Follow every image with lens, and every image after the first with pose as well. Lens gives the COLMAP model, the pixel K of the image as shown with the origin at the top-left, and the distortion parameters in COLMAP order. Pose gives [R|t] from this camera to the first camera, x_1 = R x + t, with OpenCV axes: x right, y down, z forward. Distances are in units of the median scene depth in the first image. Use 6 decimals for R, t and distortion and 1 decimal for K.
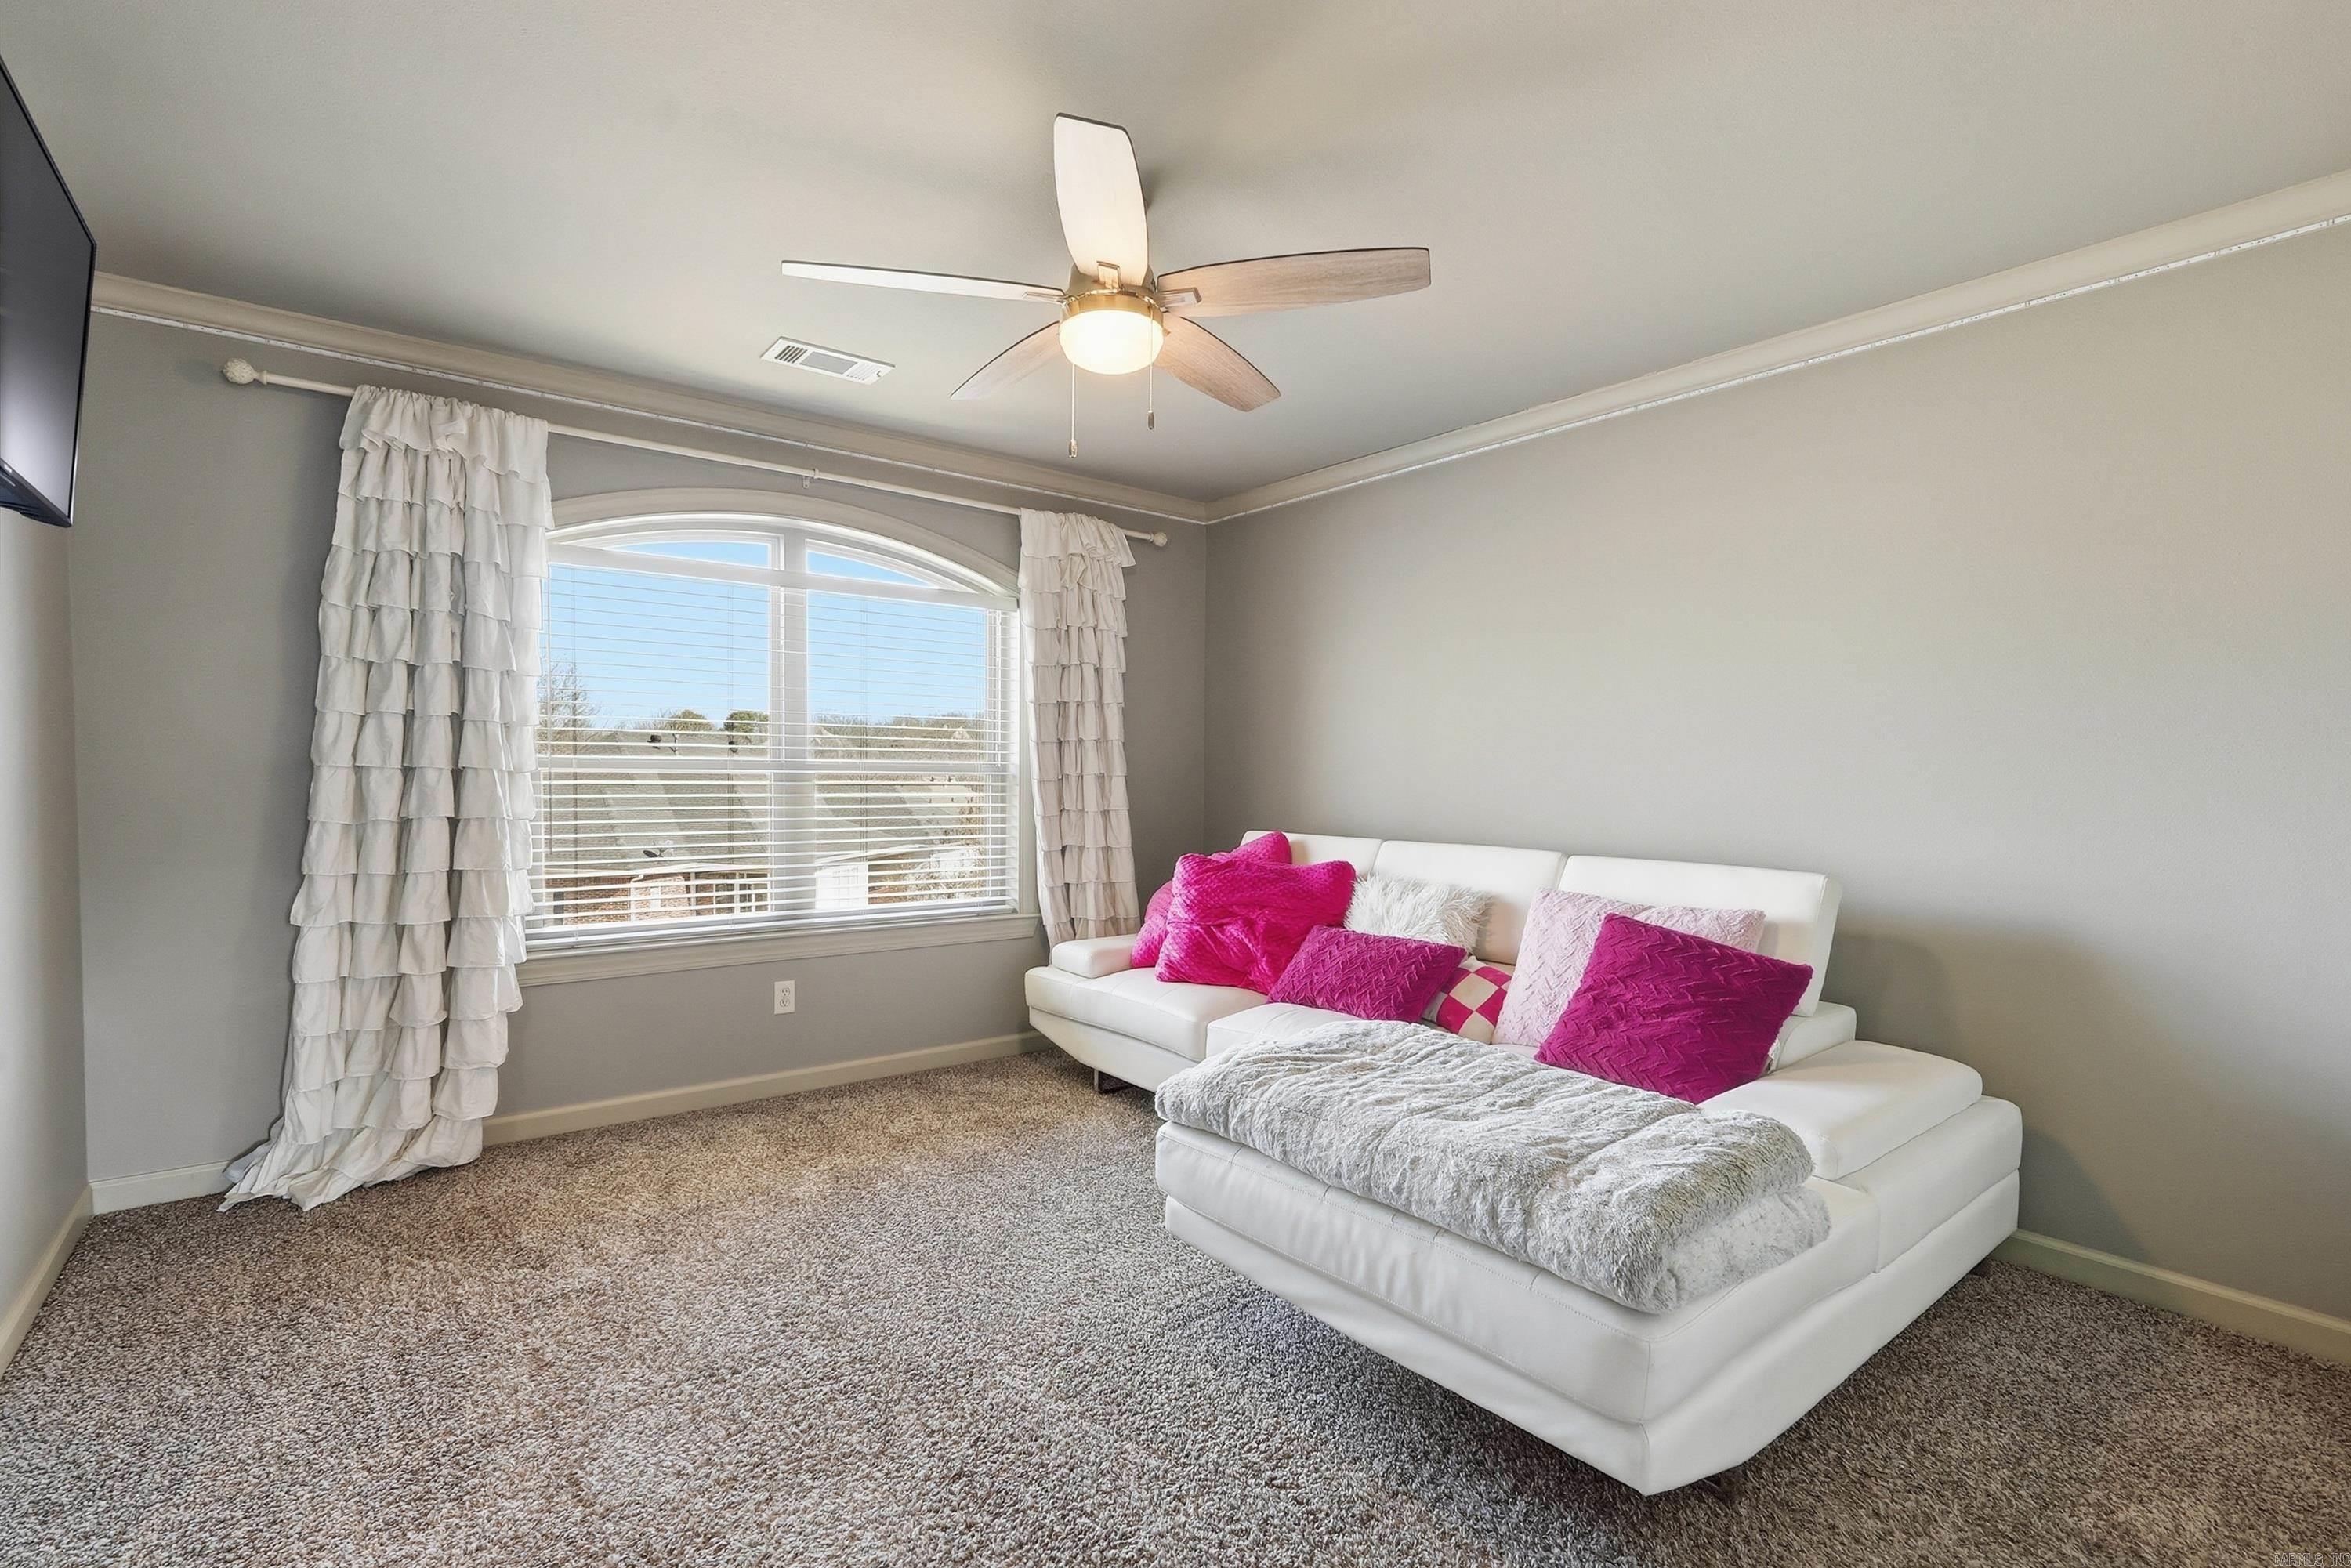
lens RADIAL K [[1054.2, 0, 1173.5], [0, 1054.2, 782.8], [0, 0, 1]] dist [-0.011121, 0.004901]
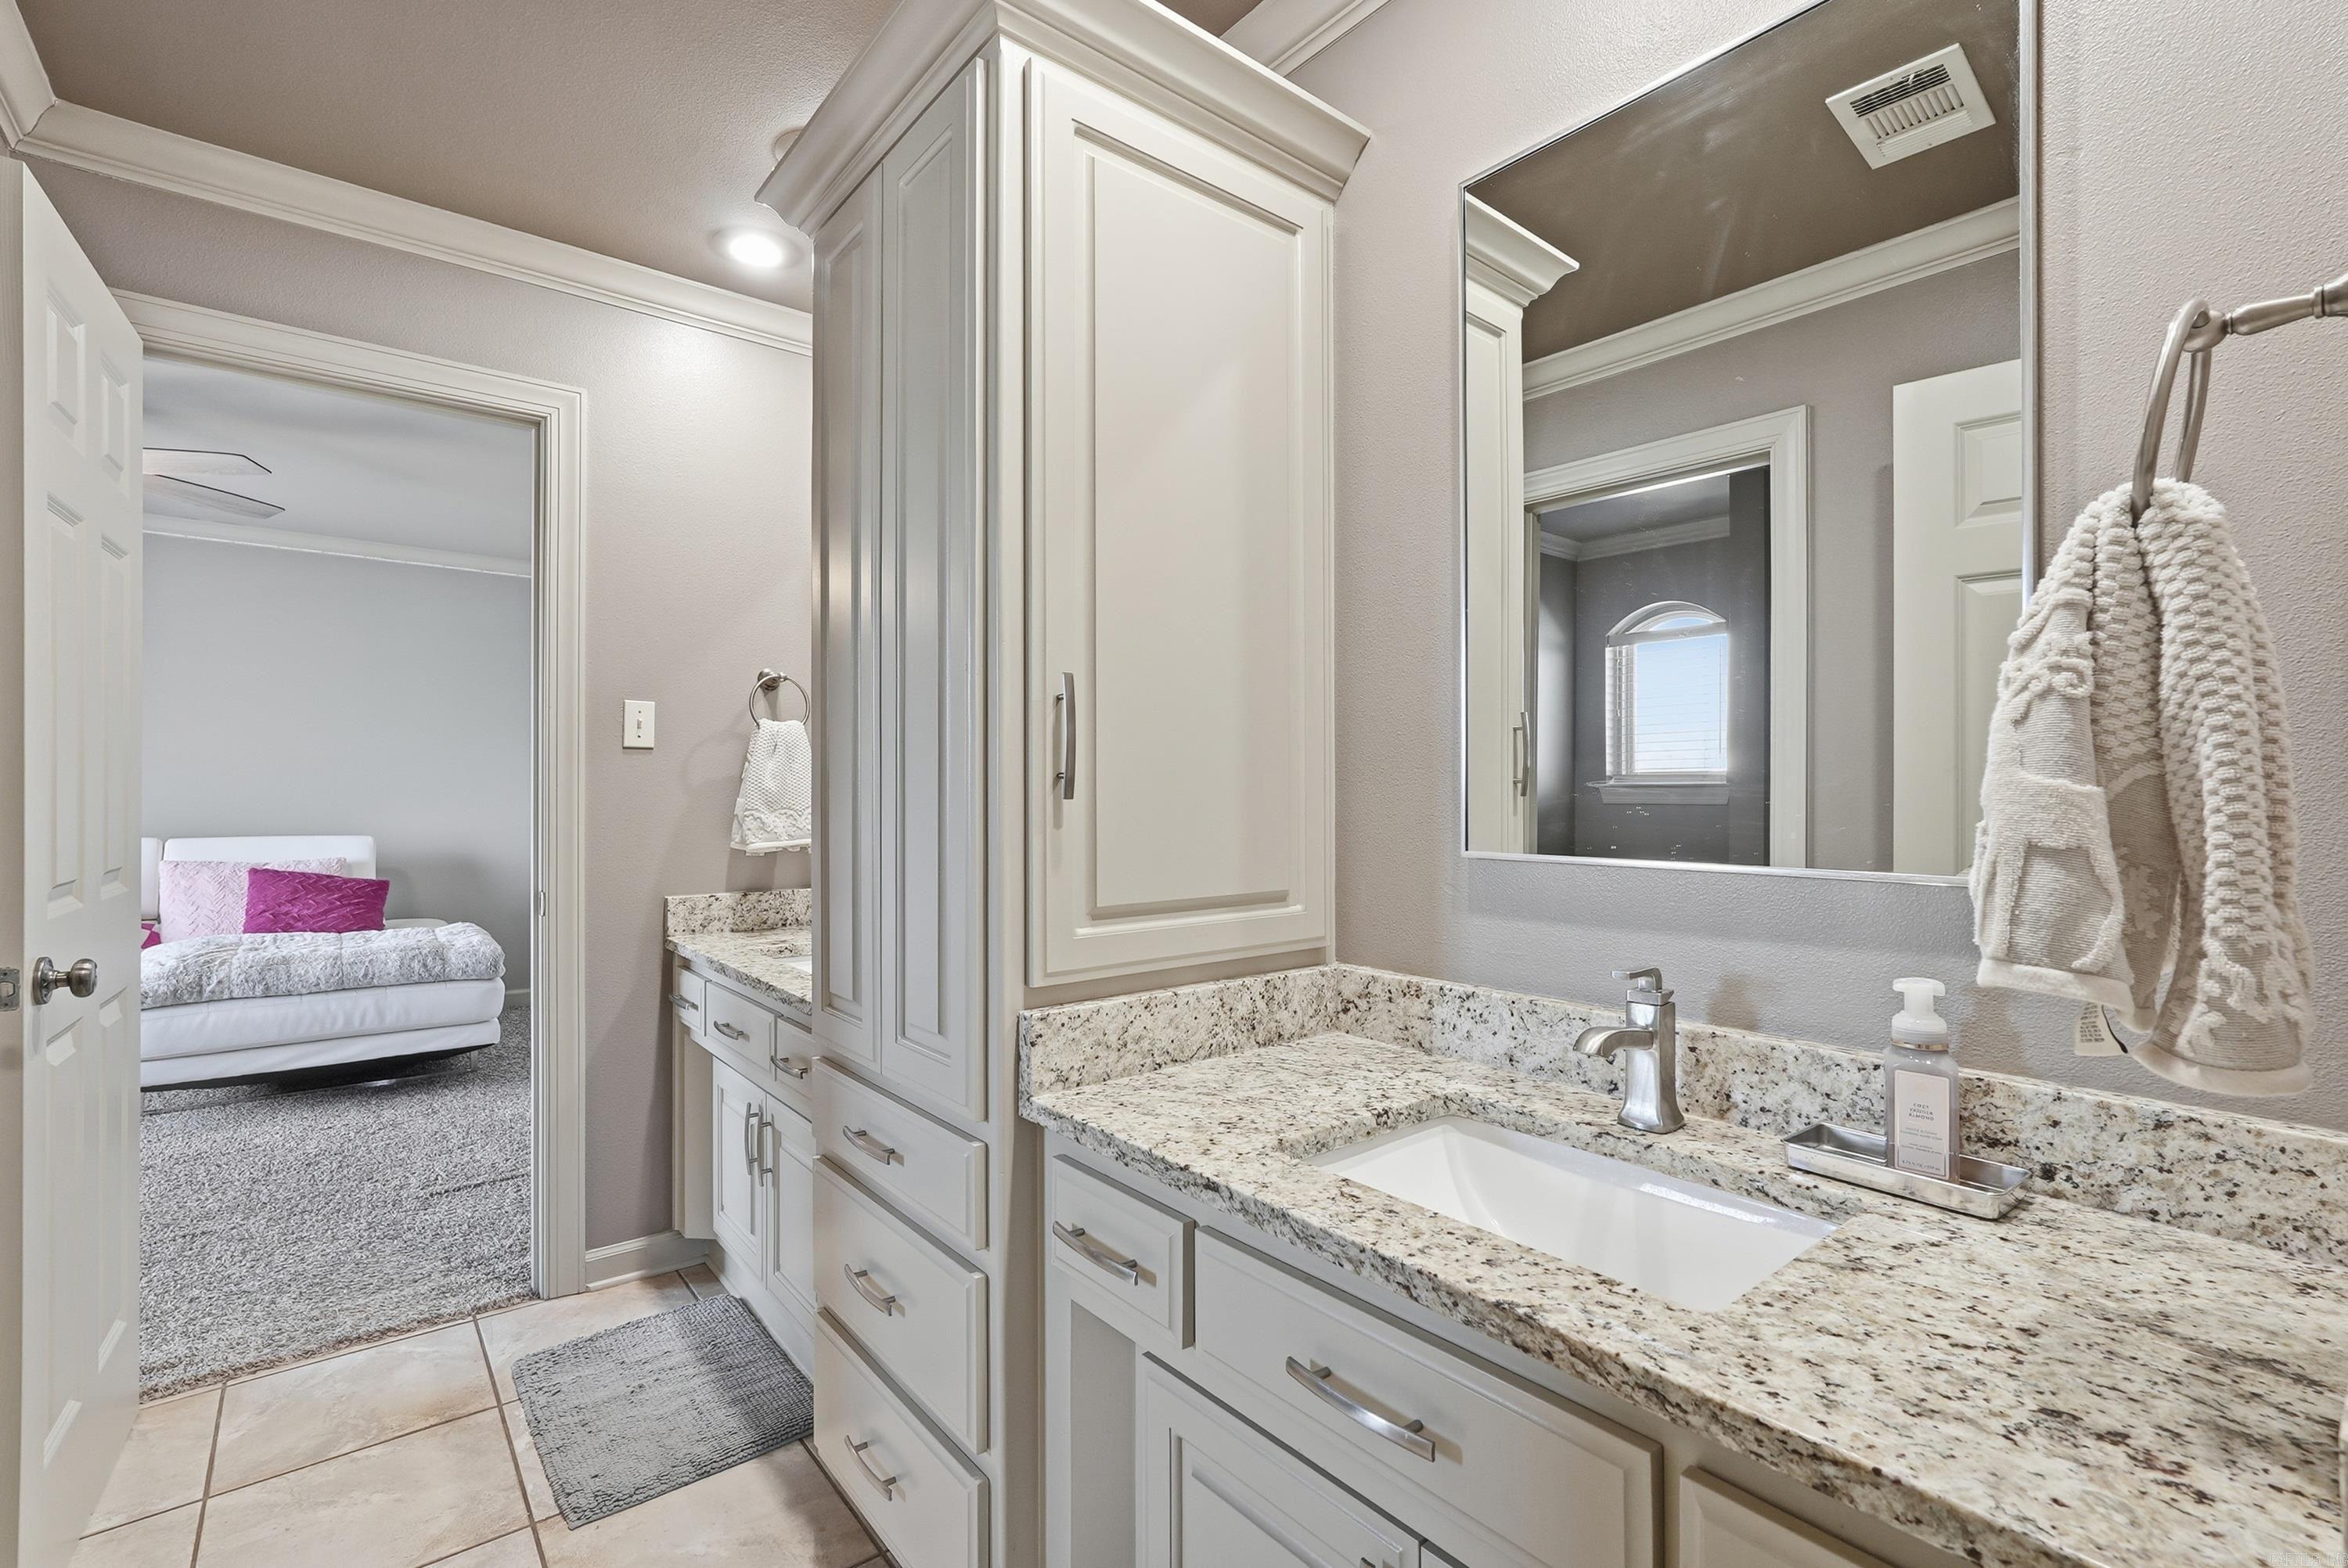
lens RADIAL K [[1052.8, 0, 1175.3], [0, 1052.8, 783.9], [0, 0, 1]] dist [-0.011121, 0.004901]
pose [[-0.022835, -0.001106, 0.999739, -1.626358], [0.016680, 0.999860, 0.001487, 0.026476], [-0.999600, 0.016709, -0.022813, -0.481024]]
